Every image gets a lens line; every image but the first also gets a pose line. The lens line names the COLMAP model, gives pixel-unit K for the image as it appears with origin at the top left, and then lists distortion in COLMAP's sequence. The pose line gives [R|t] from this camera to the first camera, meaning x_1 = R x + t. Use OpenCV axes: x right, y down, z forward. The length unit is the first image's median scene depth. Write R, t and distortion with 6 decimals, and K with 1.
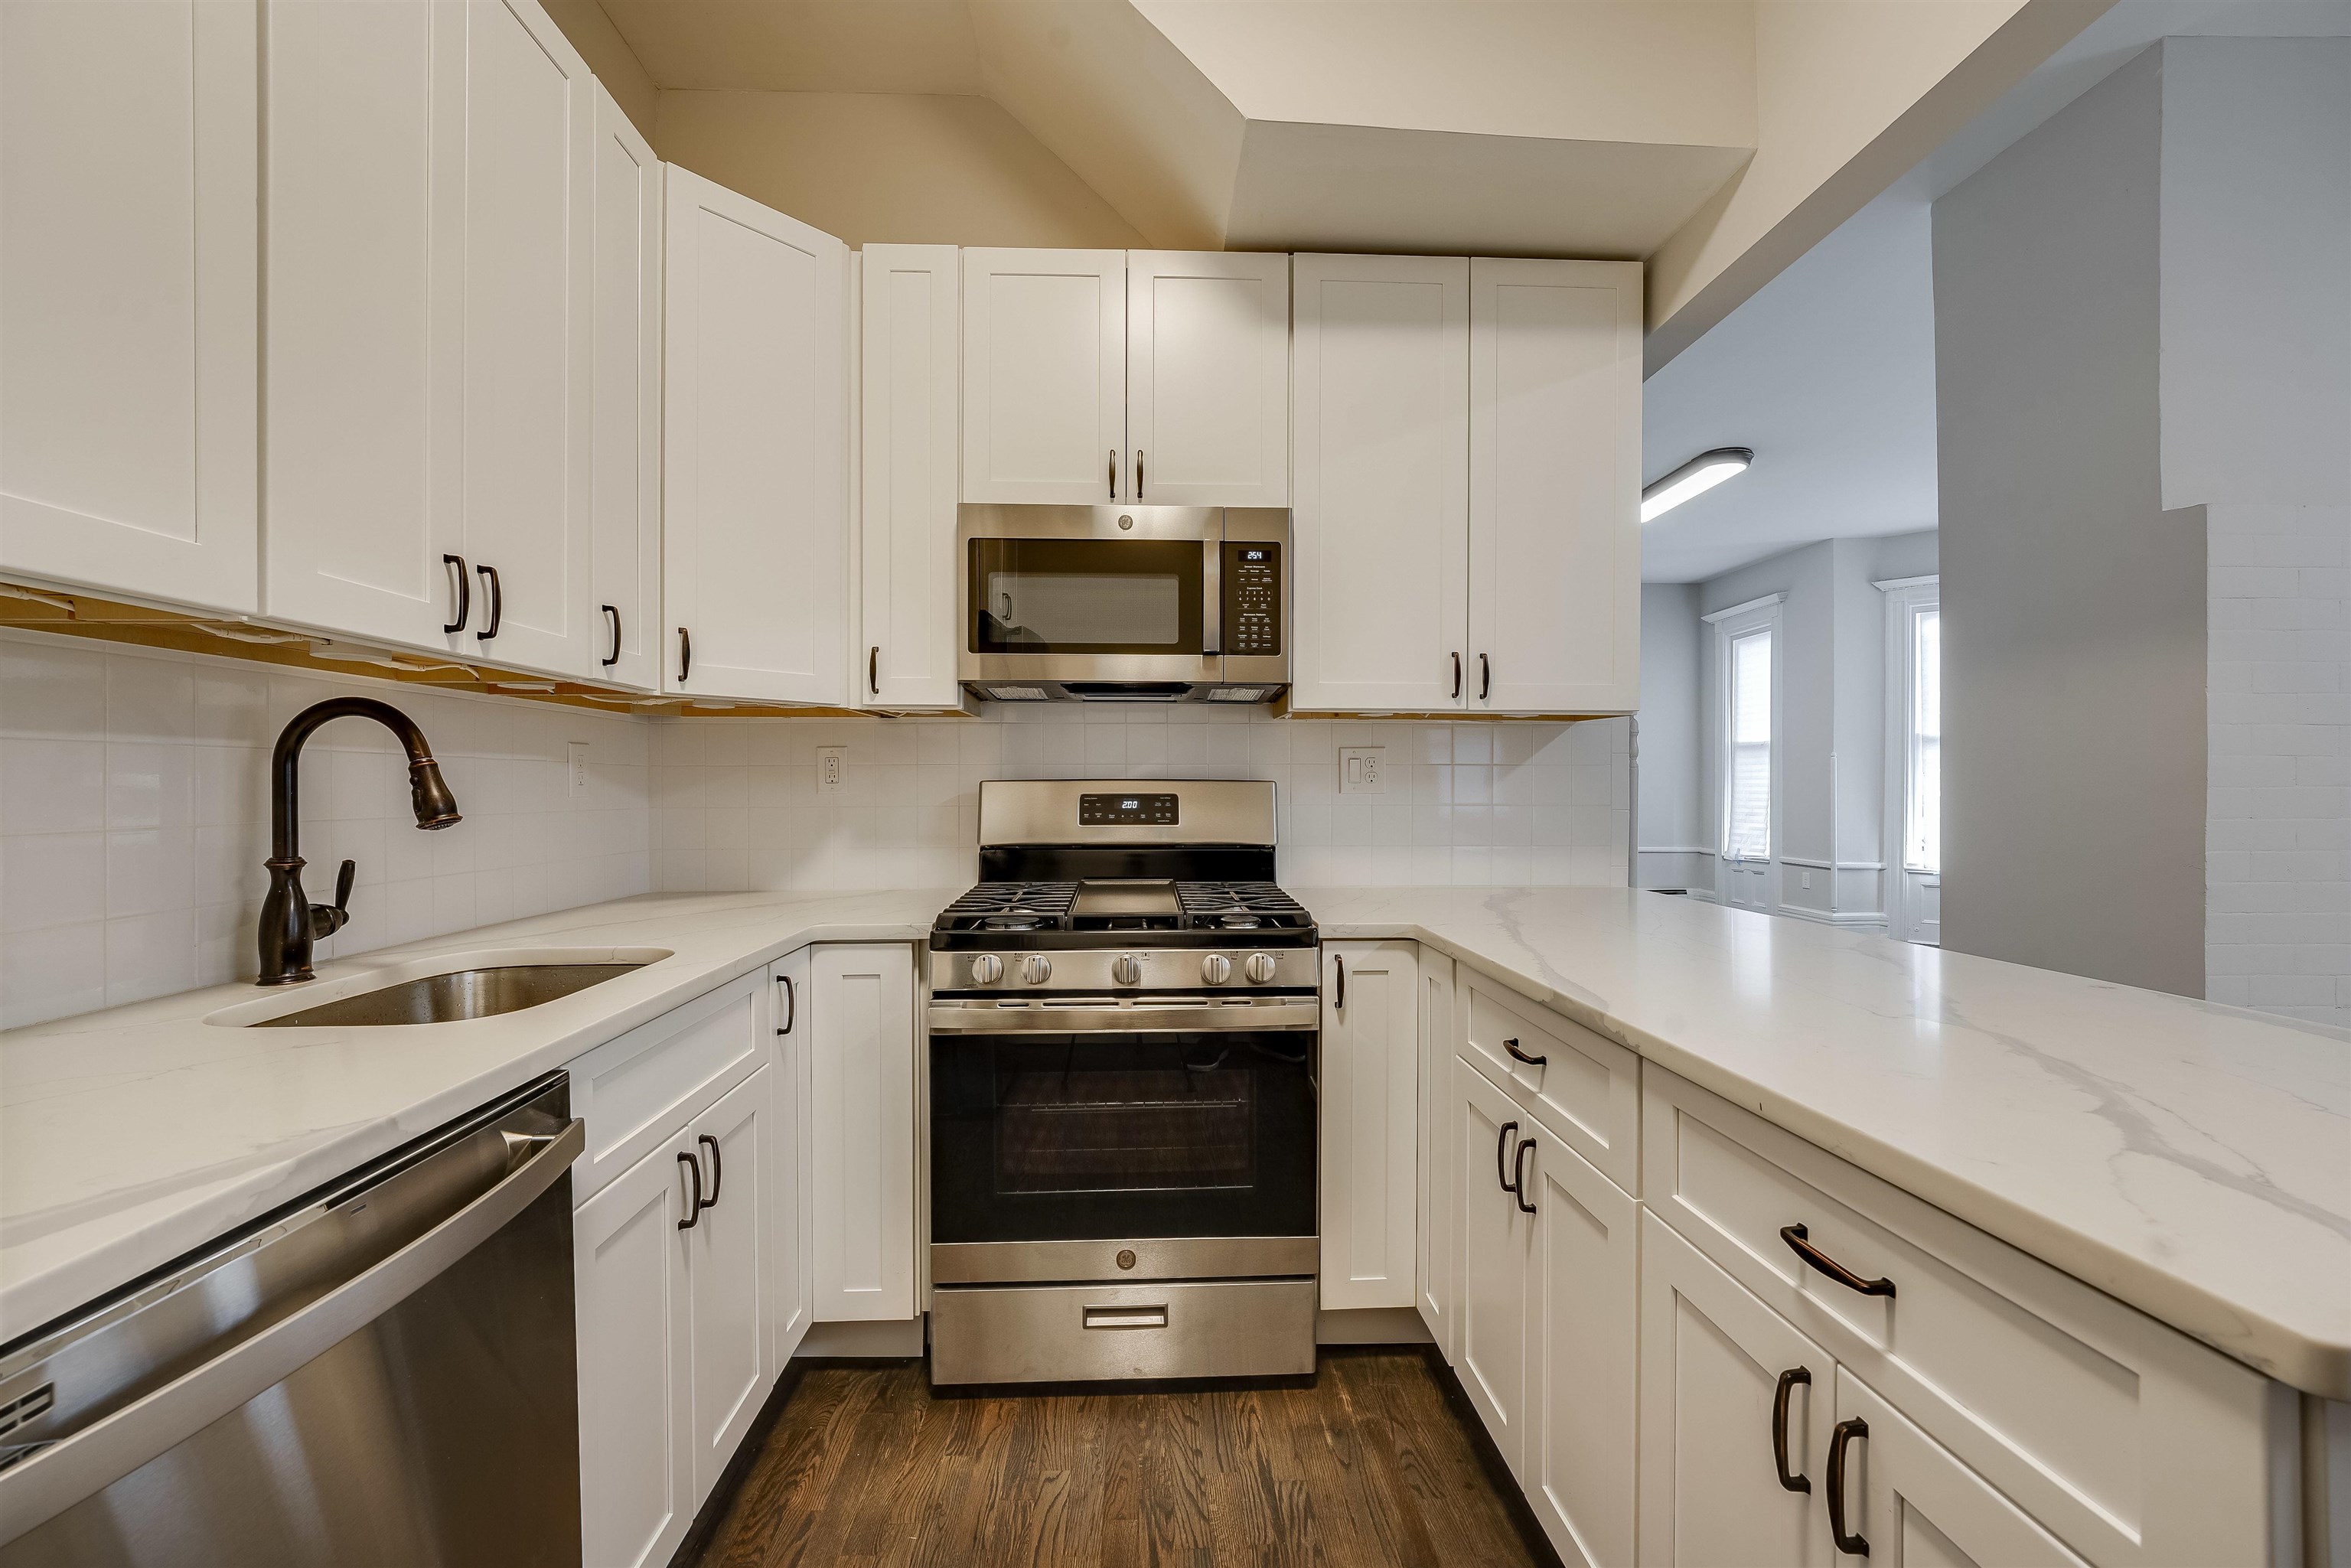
lens RADIAL K [[935.9, 0, 1175.5], [0, 935.9, 784.0], [0, 0, 1]] dist [-0.010317, -0.000002]
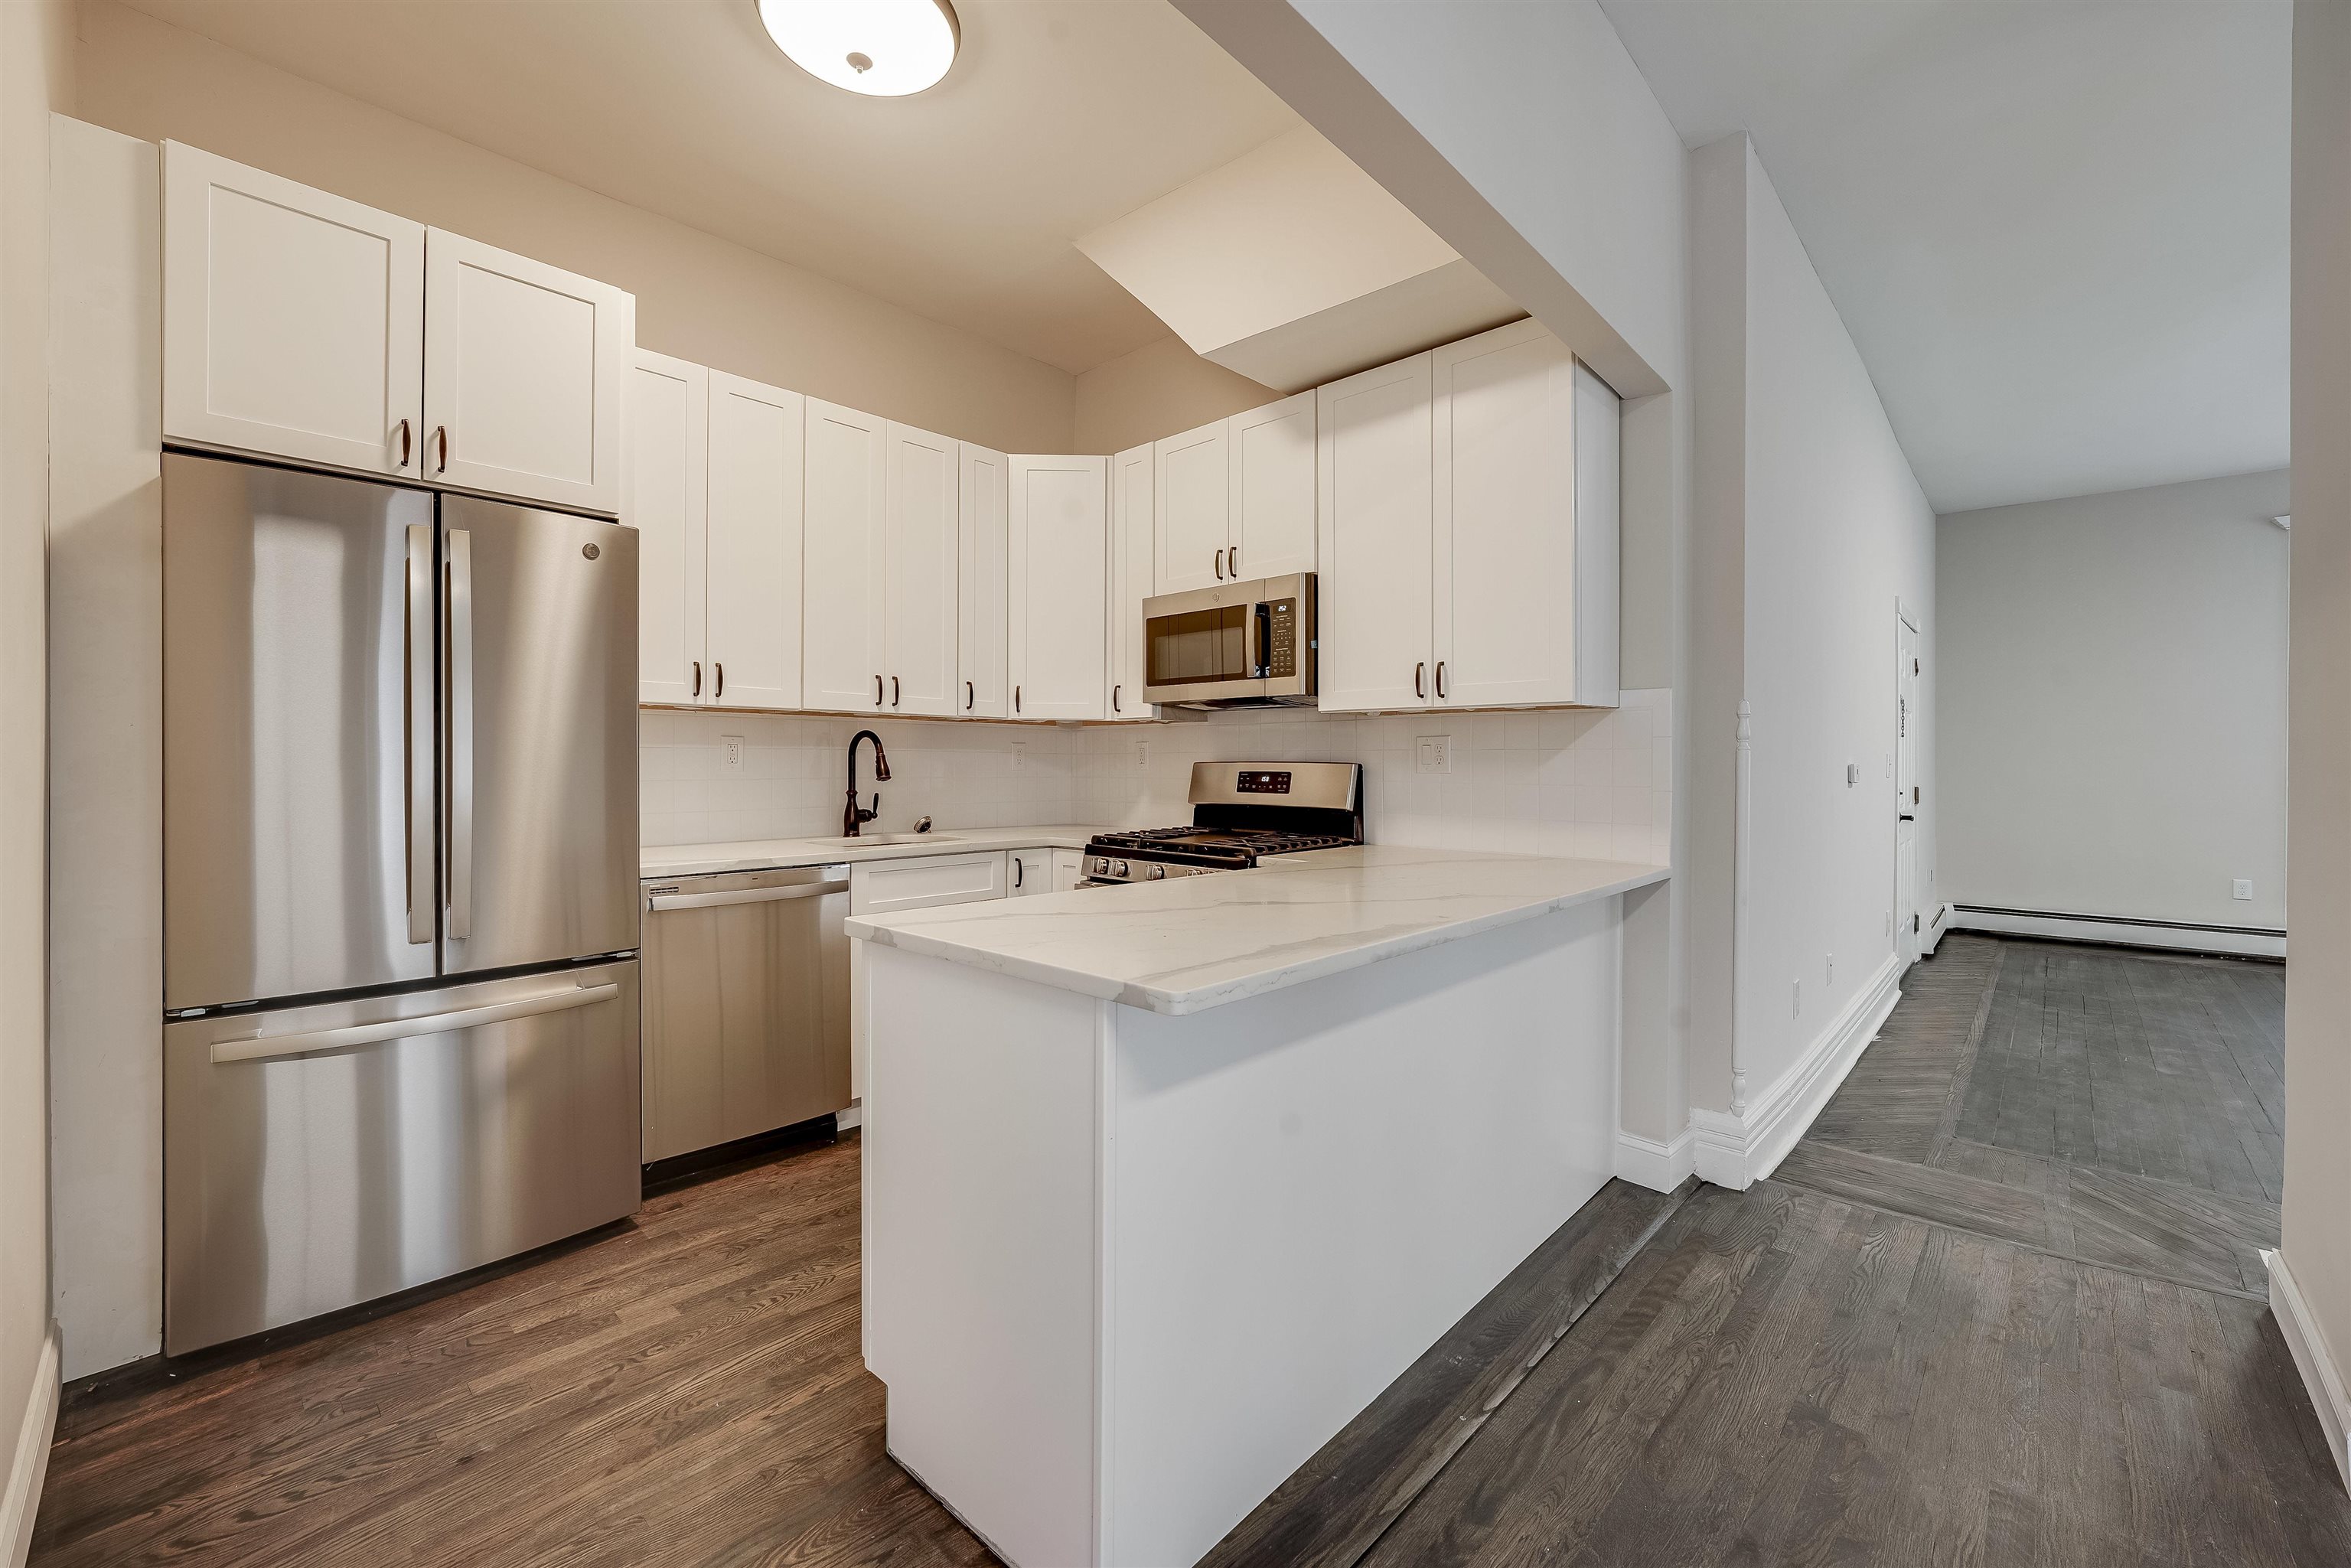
lens RADIAL K [[948.9, 0, 1179.4], [0, 948.9, 770.2], [0, 0, 1]] dist [-0.003344, 0.000017]
pose [[0.702243, 0.005601, -0.711915, 0.915197], [-0.004014, 0.999984, 0.003908, 0.002783], [0.711926, 0.000113, 0.702255, -0.138500]]
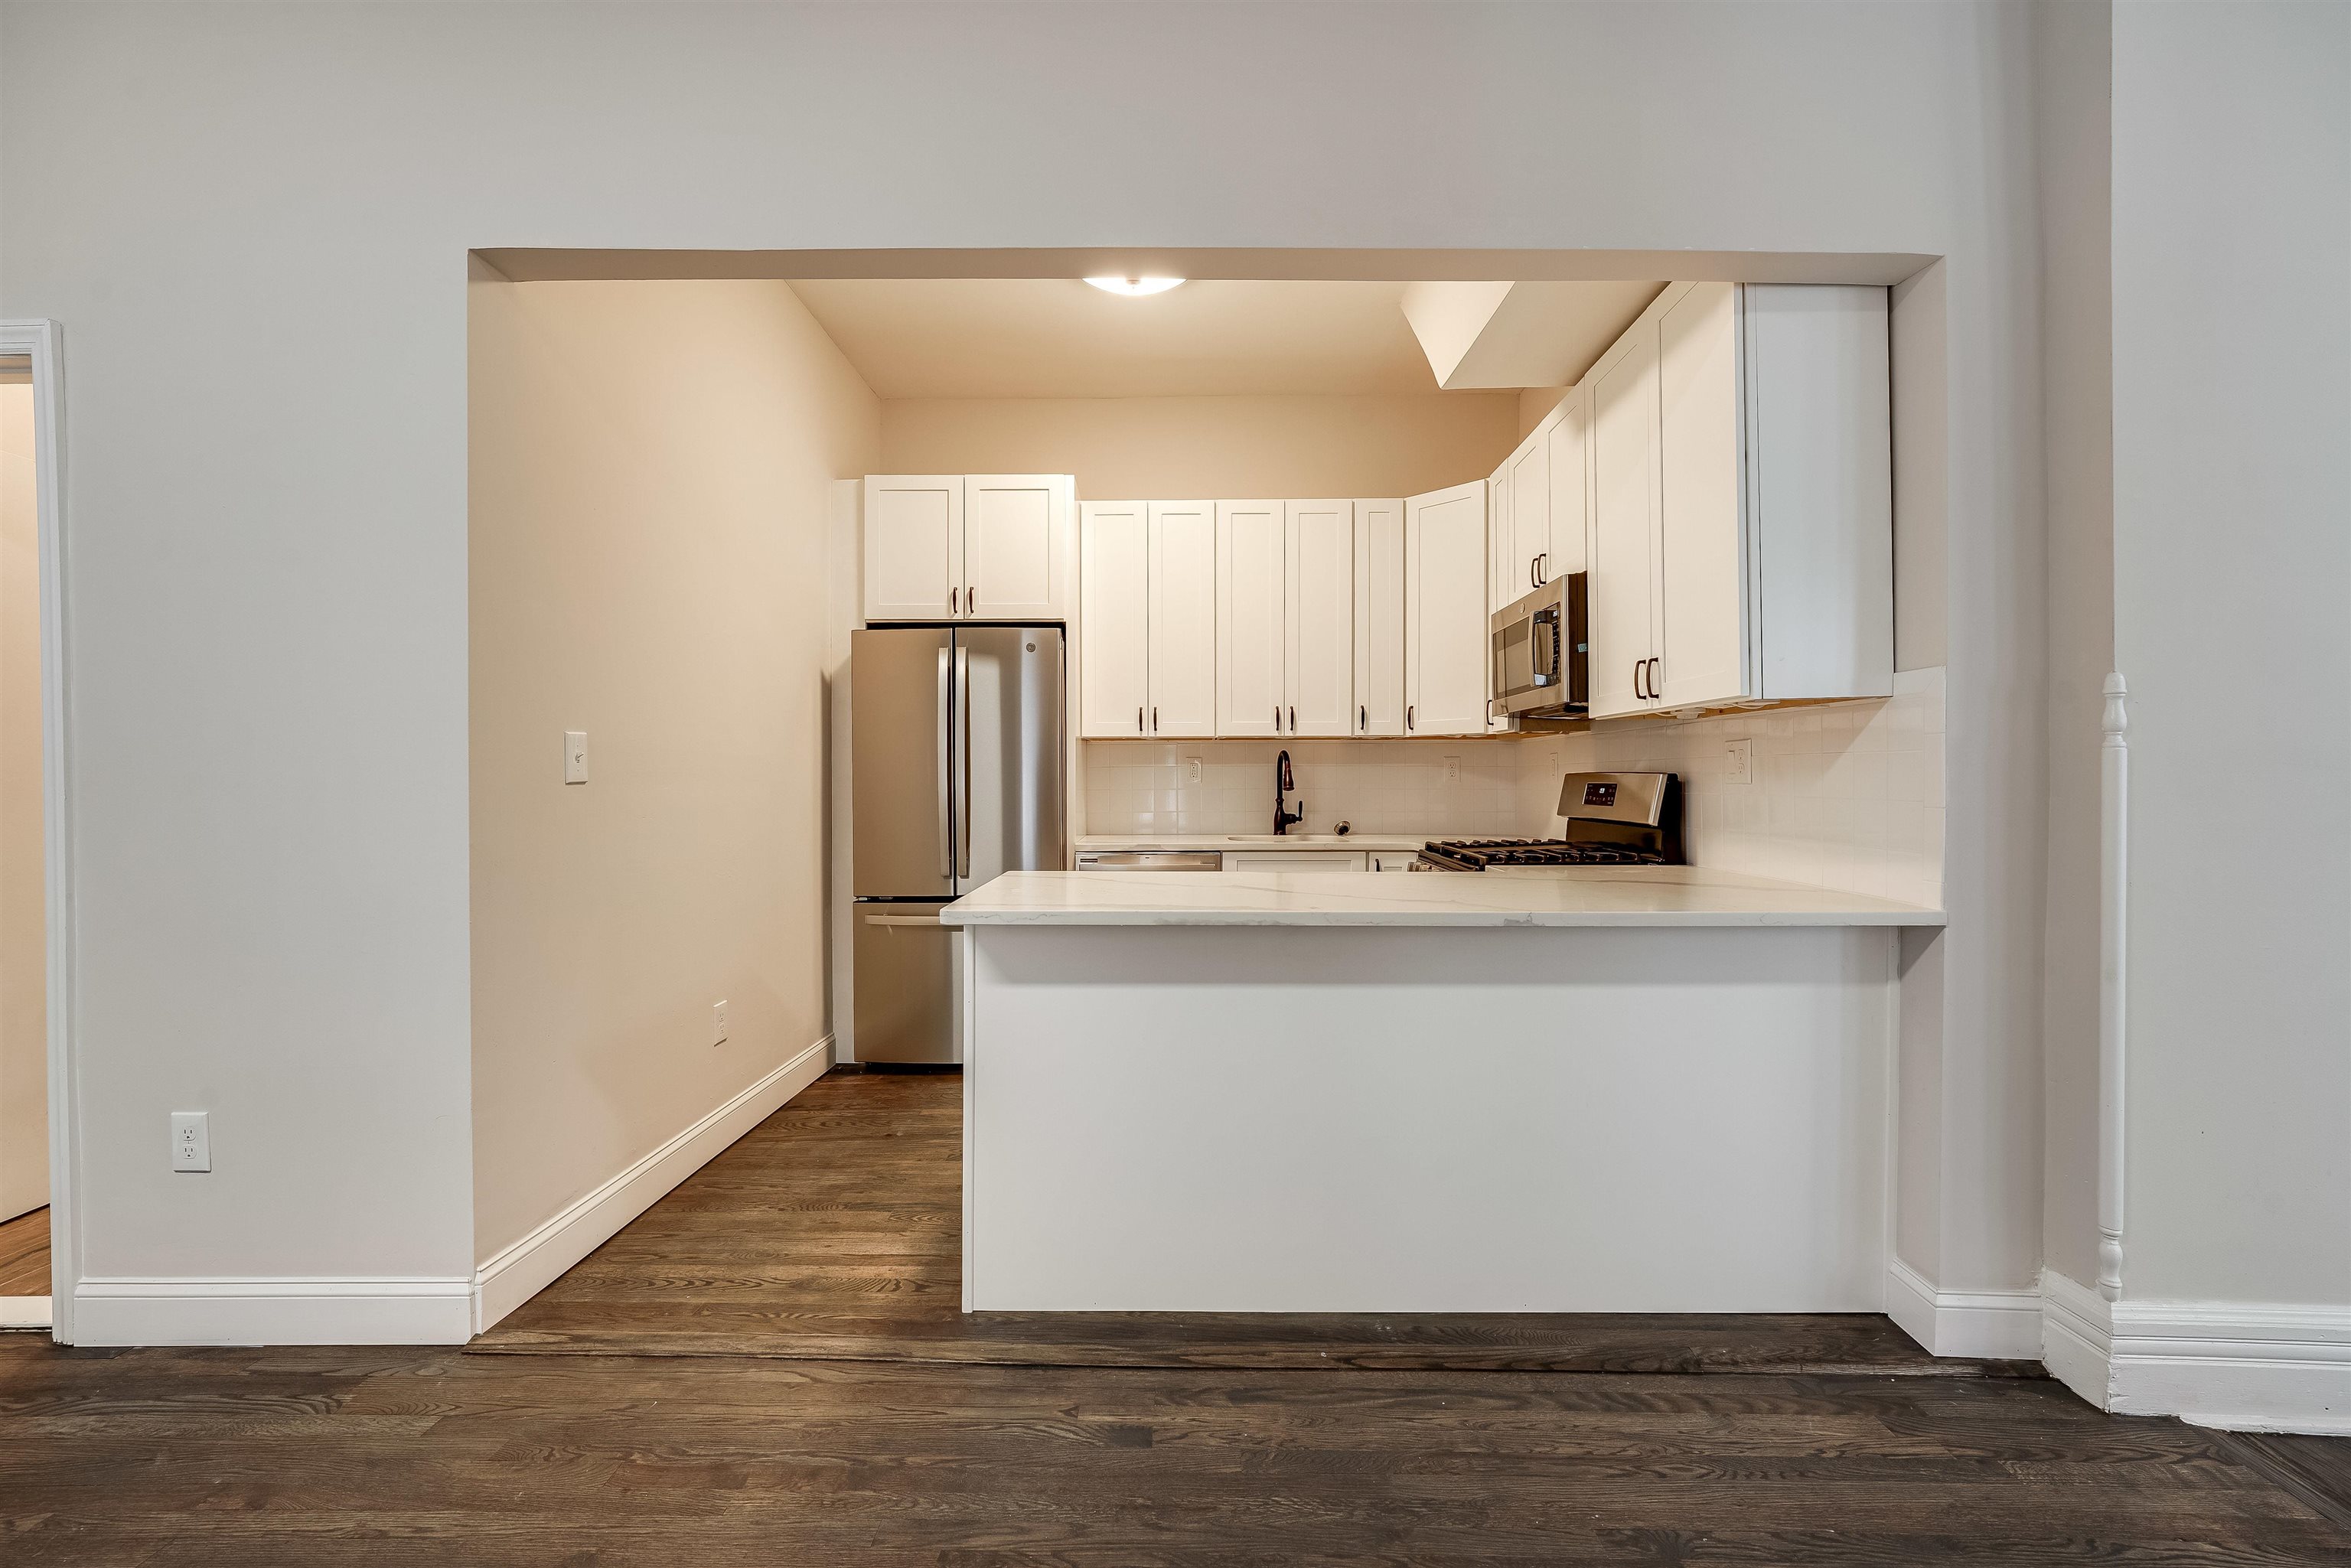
lens RADIAL K [[951.2, 0, 1188.5], [0, 951.2, 790.6], [0, 0, 1]] dist [0.000162, 0.000296]
pose [[-0.048330, 0.011348, -0.998767, 1.380904], [-0.000247, 0.999935, 0.011373, 0.006229], [0.998831, 0.000796, -0.048324, 0.460599]]
